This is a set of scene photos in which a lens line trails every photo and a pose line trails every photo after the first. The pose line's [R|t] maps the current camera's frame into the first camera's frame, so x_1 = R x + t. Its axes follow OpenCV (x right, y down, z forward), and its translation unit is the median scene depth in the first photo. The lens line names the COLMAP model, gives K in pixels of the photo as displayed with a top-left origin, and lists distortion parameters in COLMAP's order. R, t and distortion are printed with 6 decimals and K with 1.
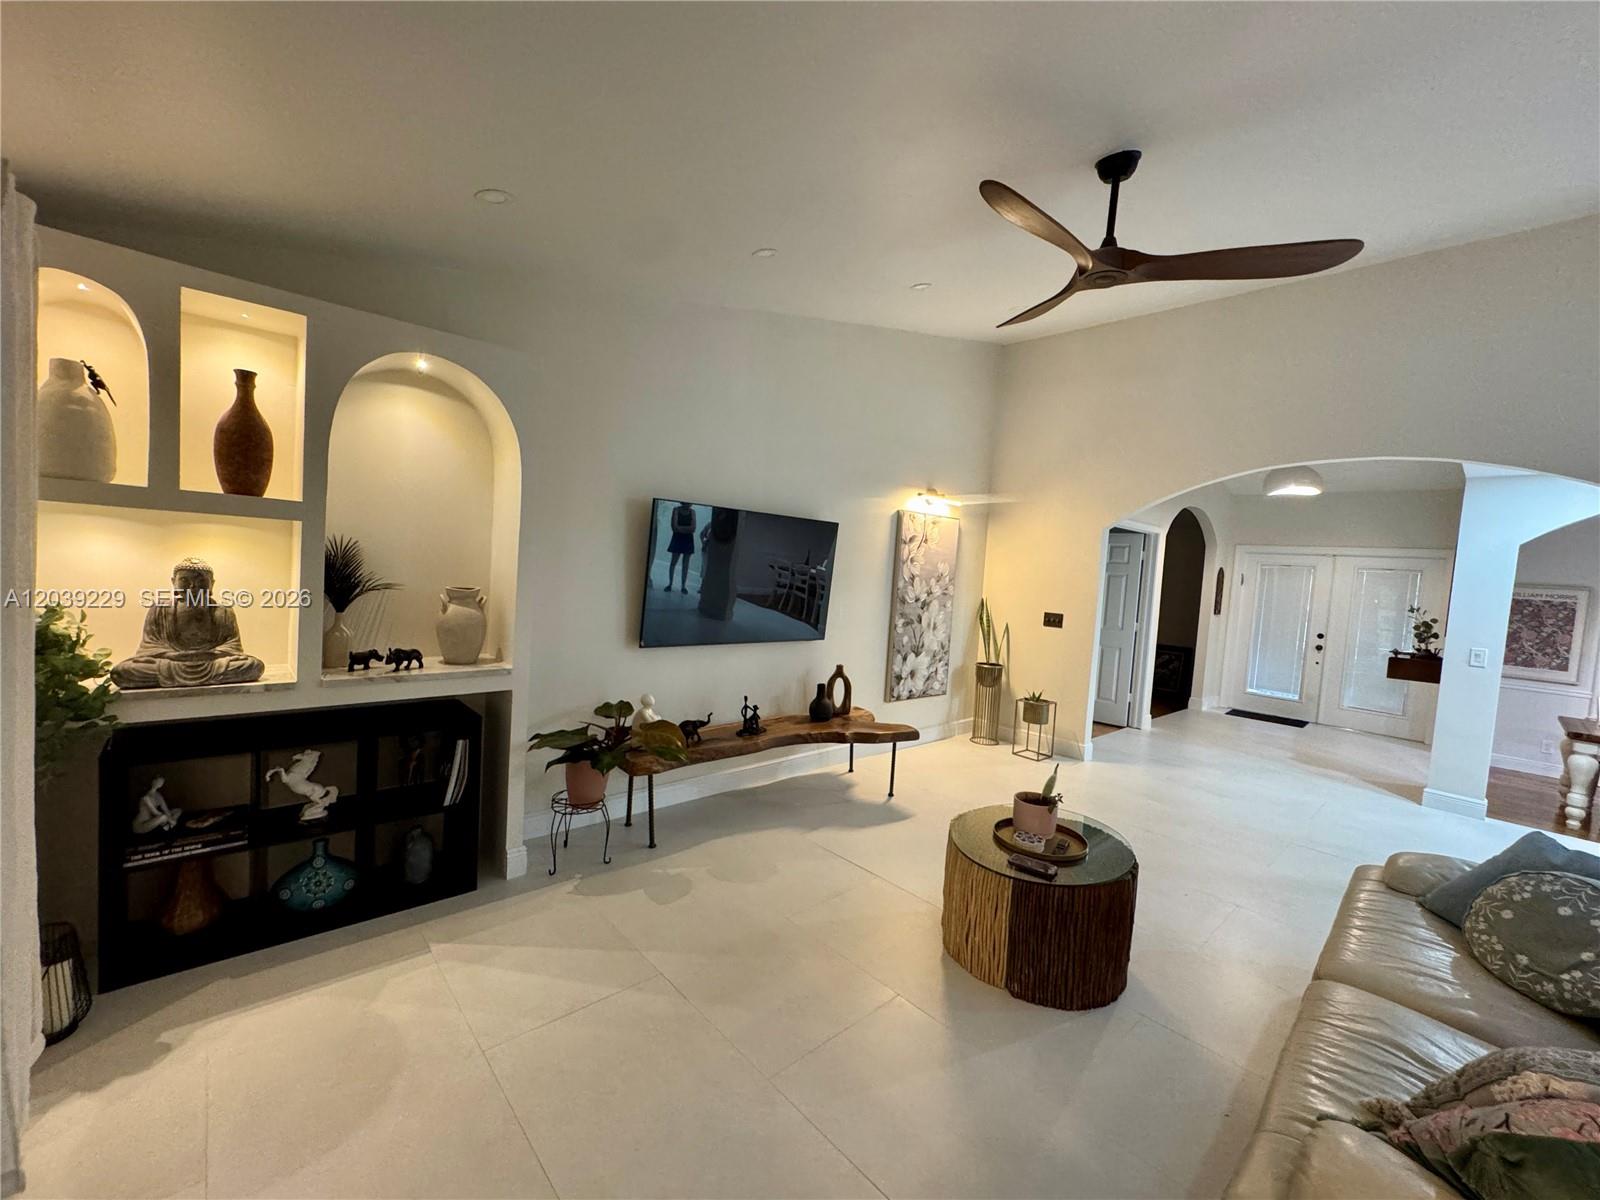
lens RADIAL K [[641.9, 0, 804.3], [0, 641.9, 602.2], [0, 0, 1]] dist [-0.002339, 0.000409]
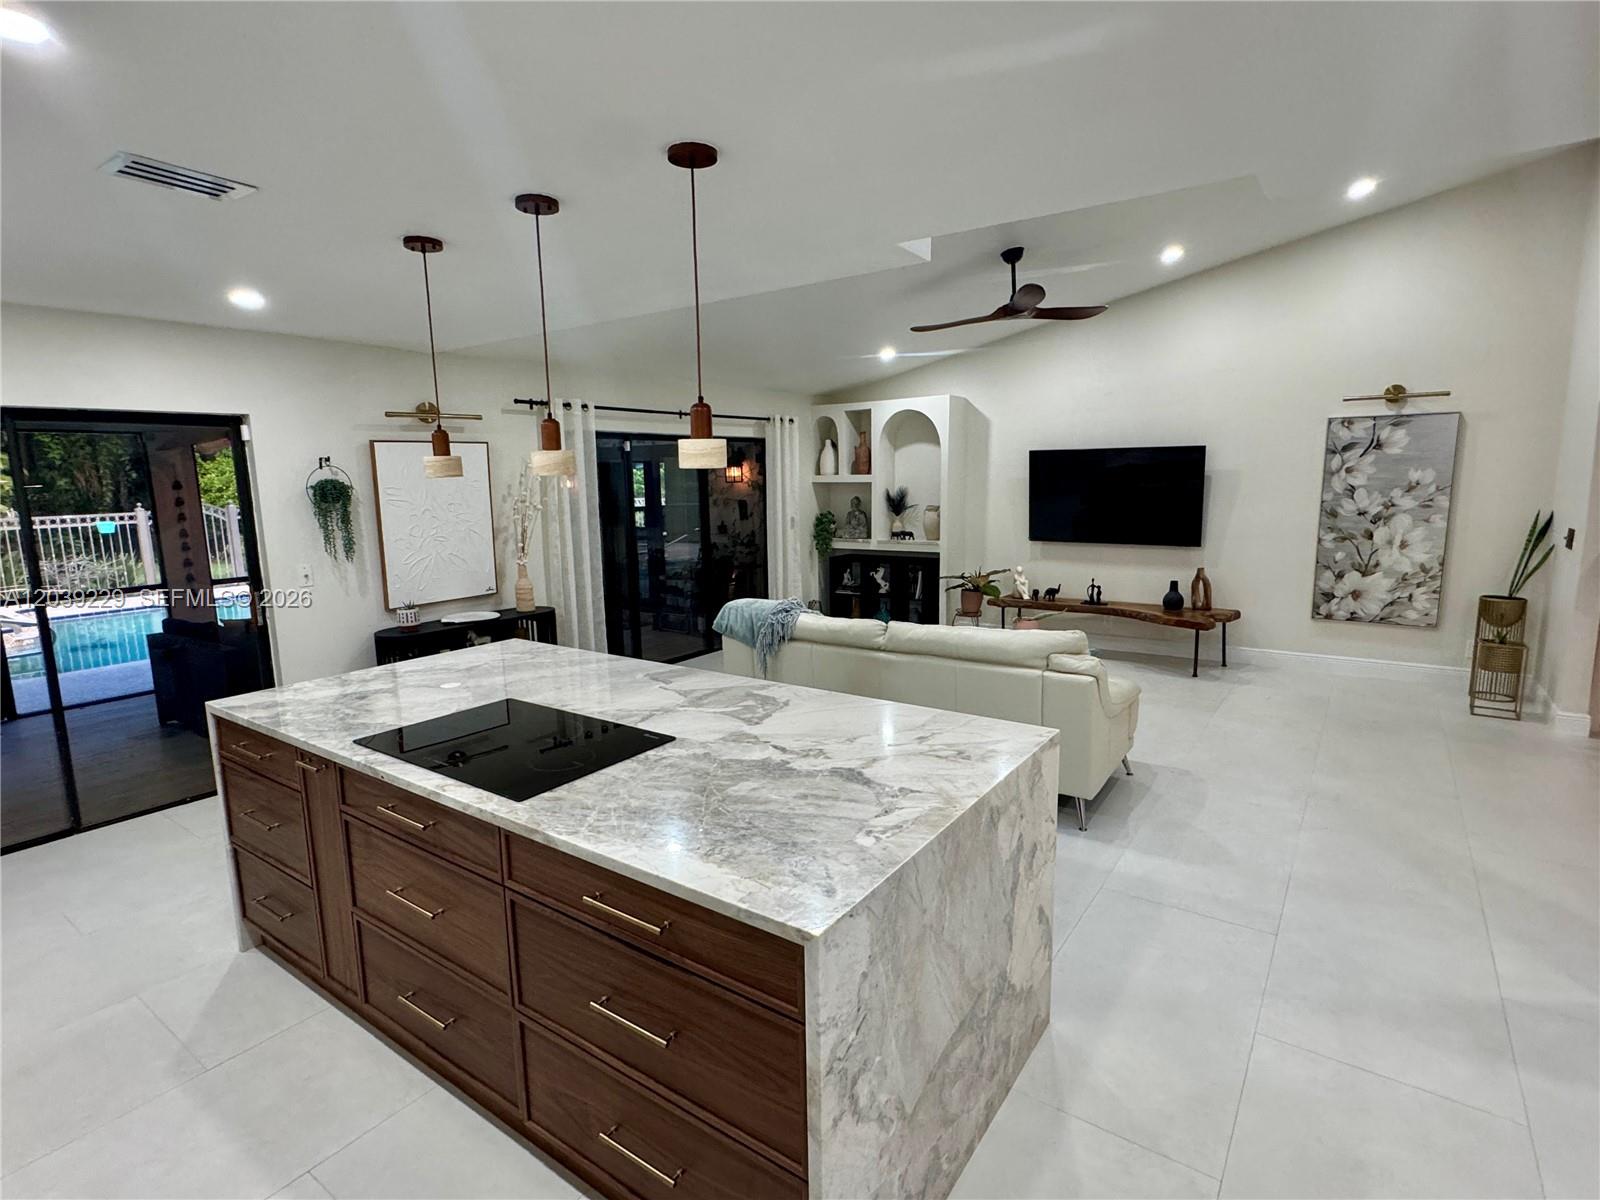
lens RADIAL K [[807.1, 0, 796.6], [0, 807.1, 602.2], [0, 0, 1]] dist [-0.000775, -0.000418]
pose [[0.205347, 0.089179, -0.974618, 1.145681], [-0.024370, 0.995997, 0.086001, 0.043600], [0.978386, 0.006091, 0.206698, -0.021481]]
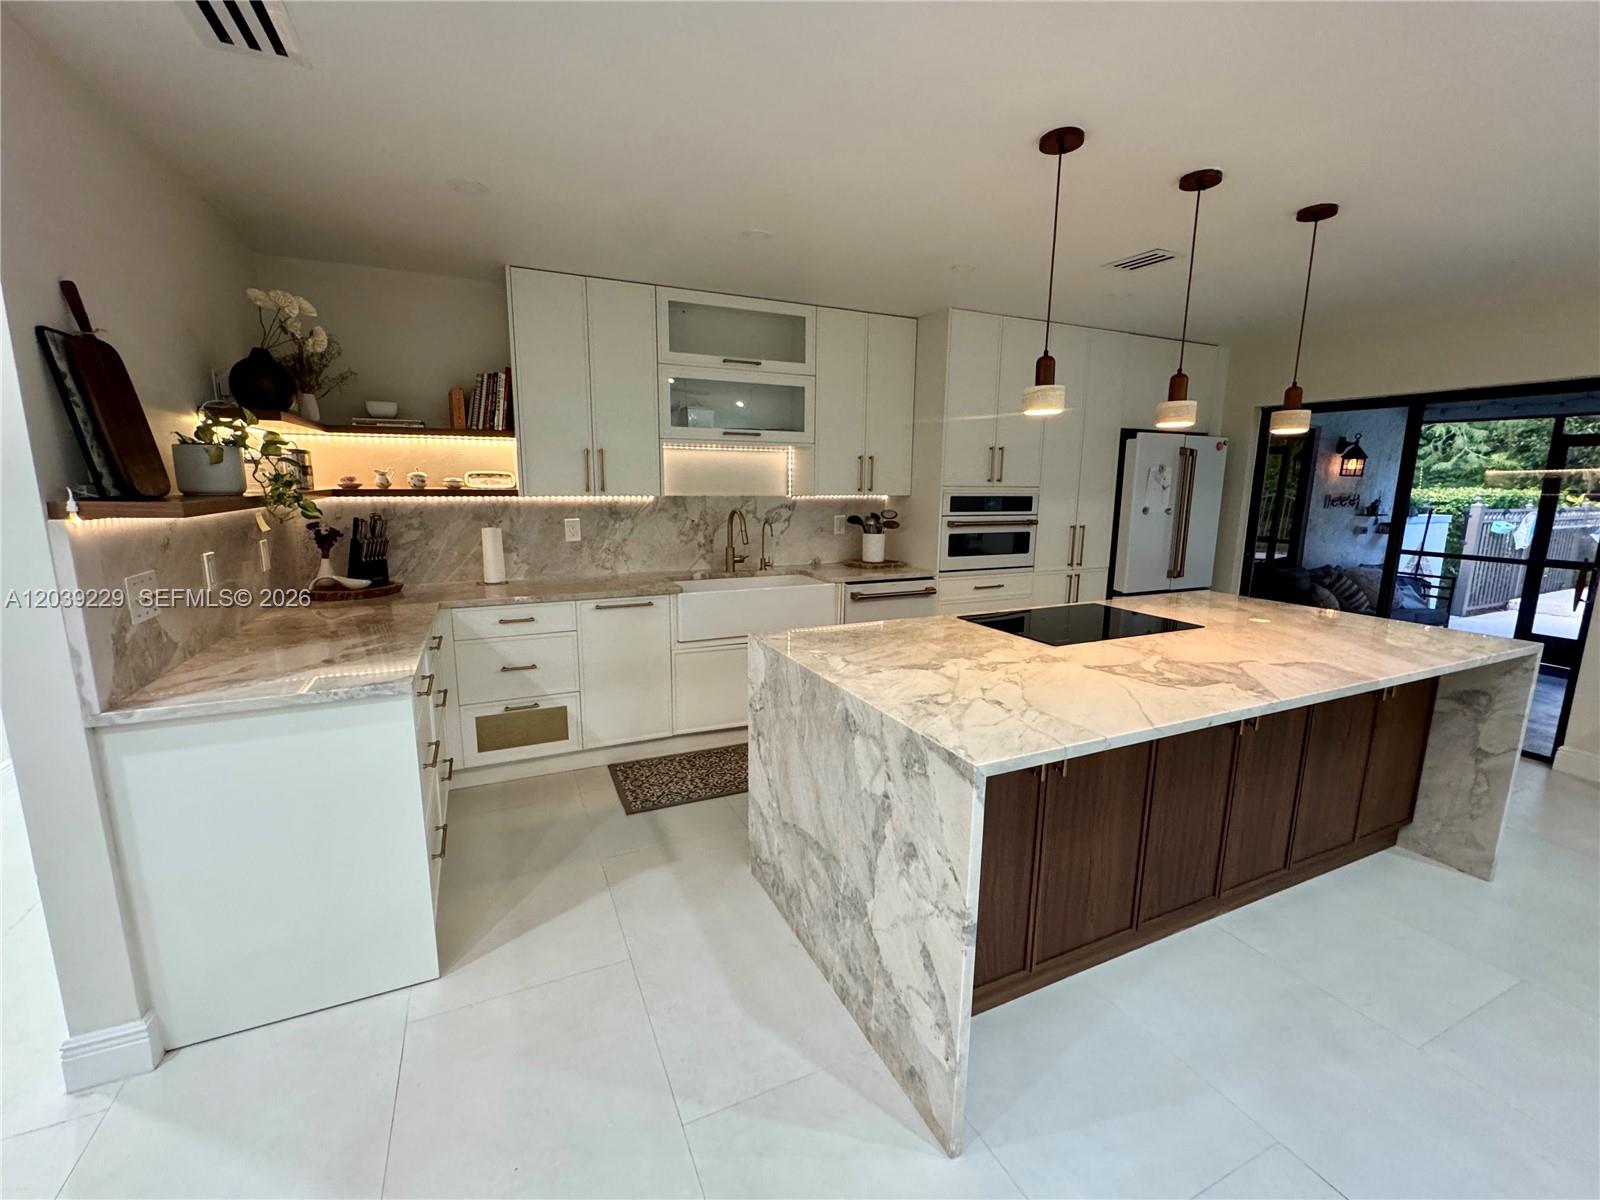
lens RADIAL K [[669.3, 0, 799.6], [0, 669.3, 600.7], [0, 0, 1]] dist [-0.002863, 0.000450]
pose [[-0.950482, -0.126636, 0.283807, 0.756540], [-0.053859, 0.966517, 0.250887, 0.029372], [-0.306076, 0.223178, -0.925478, 0.440978]]
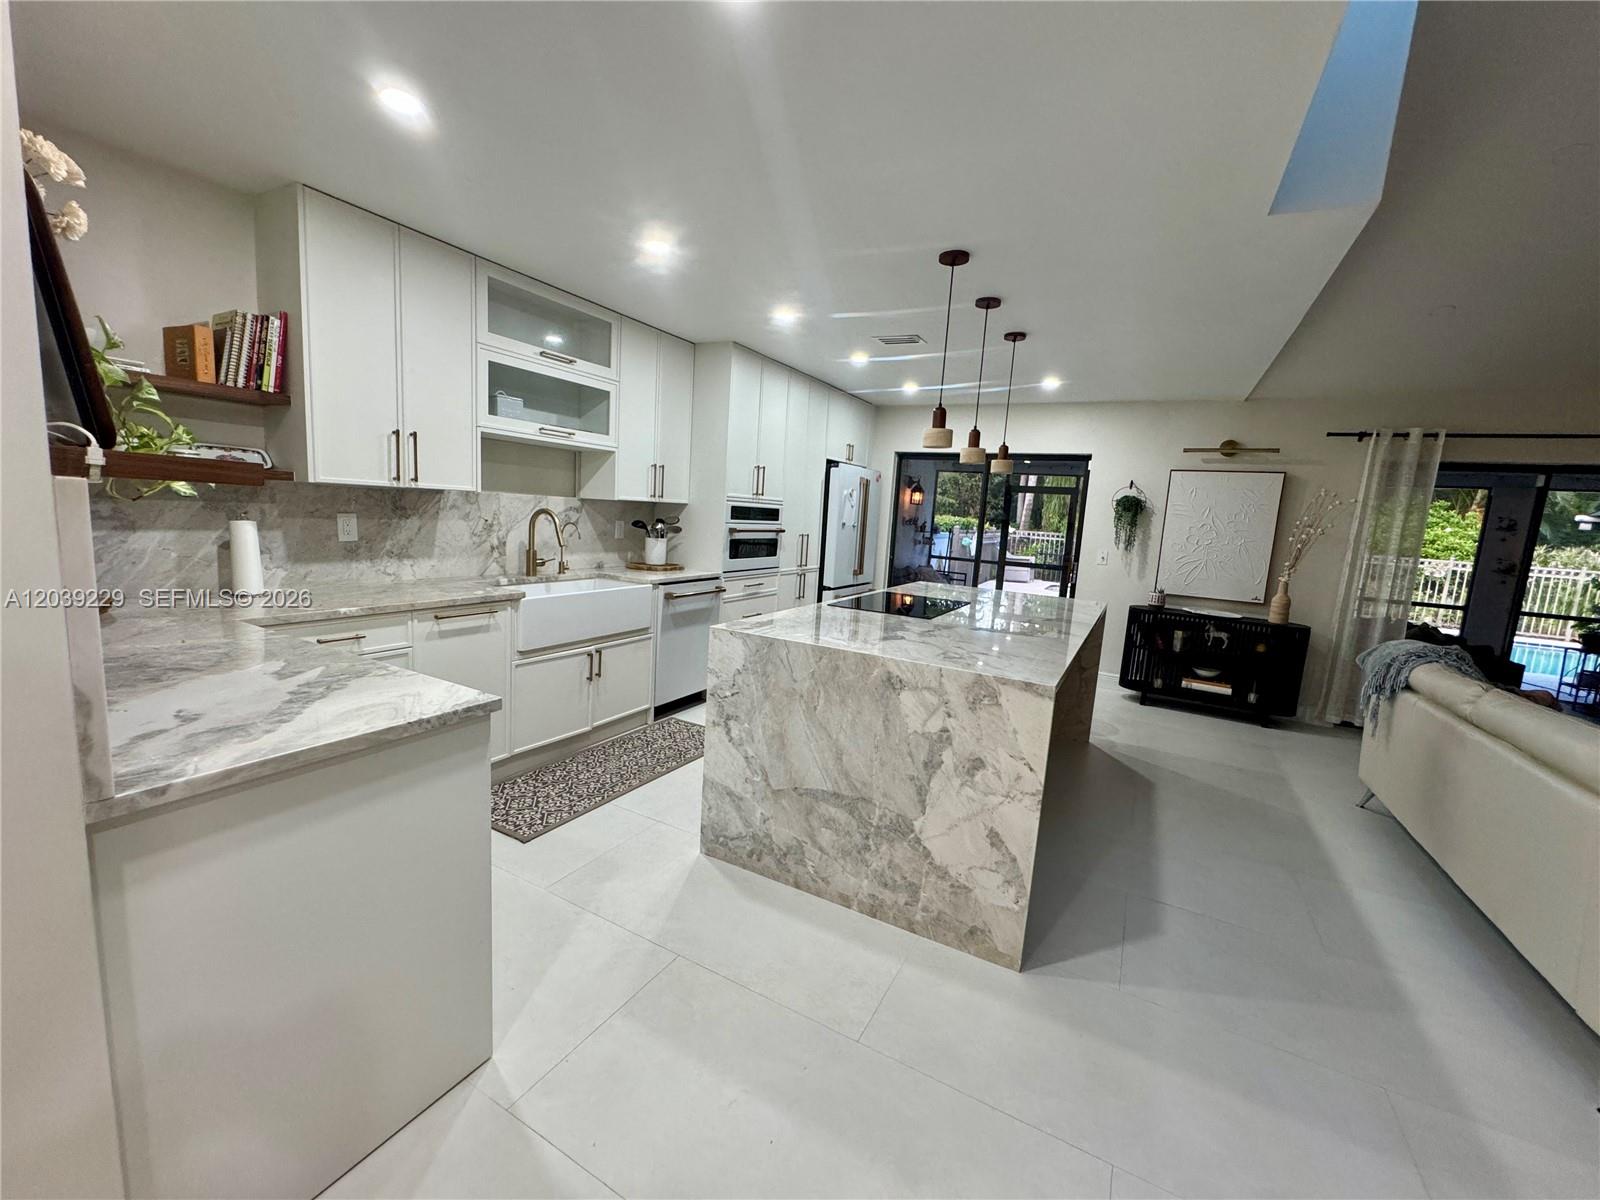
lens RADIAL K [[641.9, 0, 797.6], [0, 641.9, 600.9], [0, 0, 1]] dist [-0.002339, 0.000409]
pose [[-0.940613, -0.078114, -0.330371, 1.009835], [-0.142172, 0.974357, 0.174403, 0.059255], [0.308276, 0.211015, -0.927598, 0.480125]]
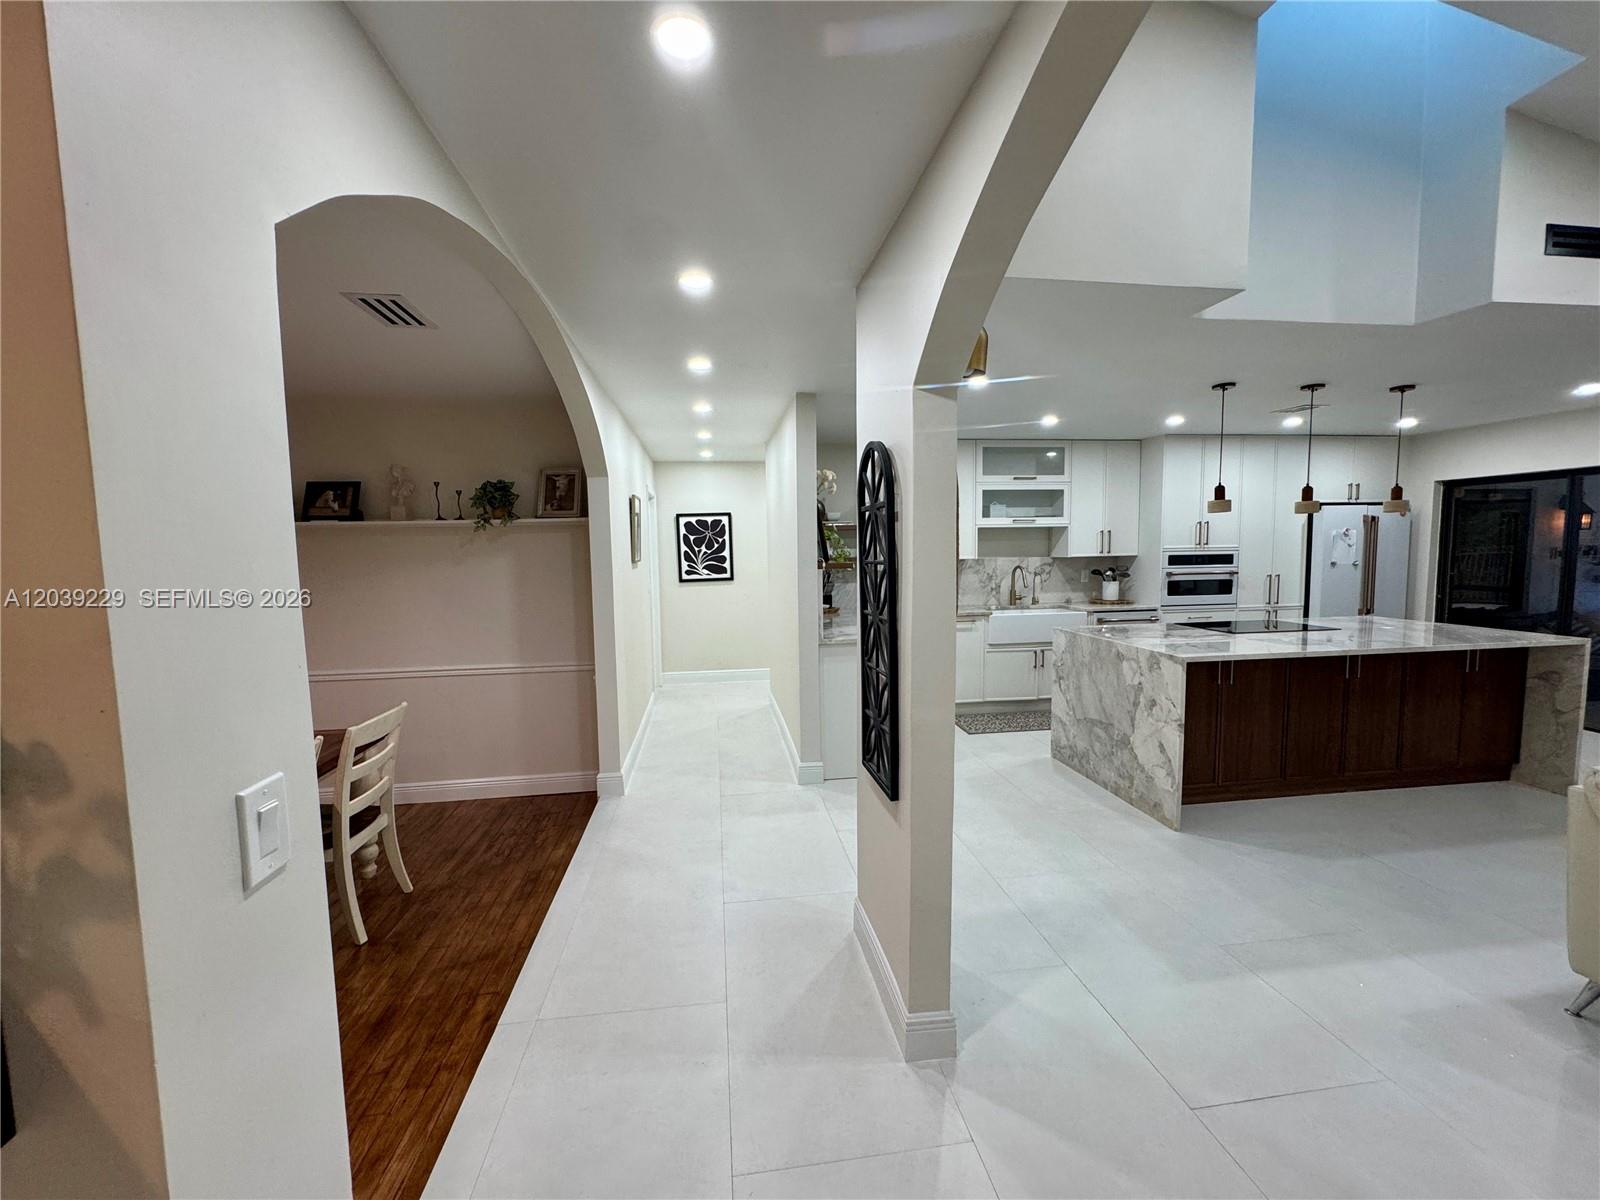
lens RADIAL K [[641.9, 0, 798.1], [0, 641.9, 600.5], [0, 0, 1]] dist [-0.002339, 0.000409]
pose [[-0.819085, -0.099407, 0.564994, 0.716179], [-0.003320, 0.985677, 0.168611, -0.009648], [-0.573663, 0.136230, -0.807683, 0.907508]]
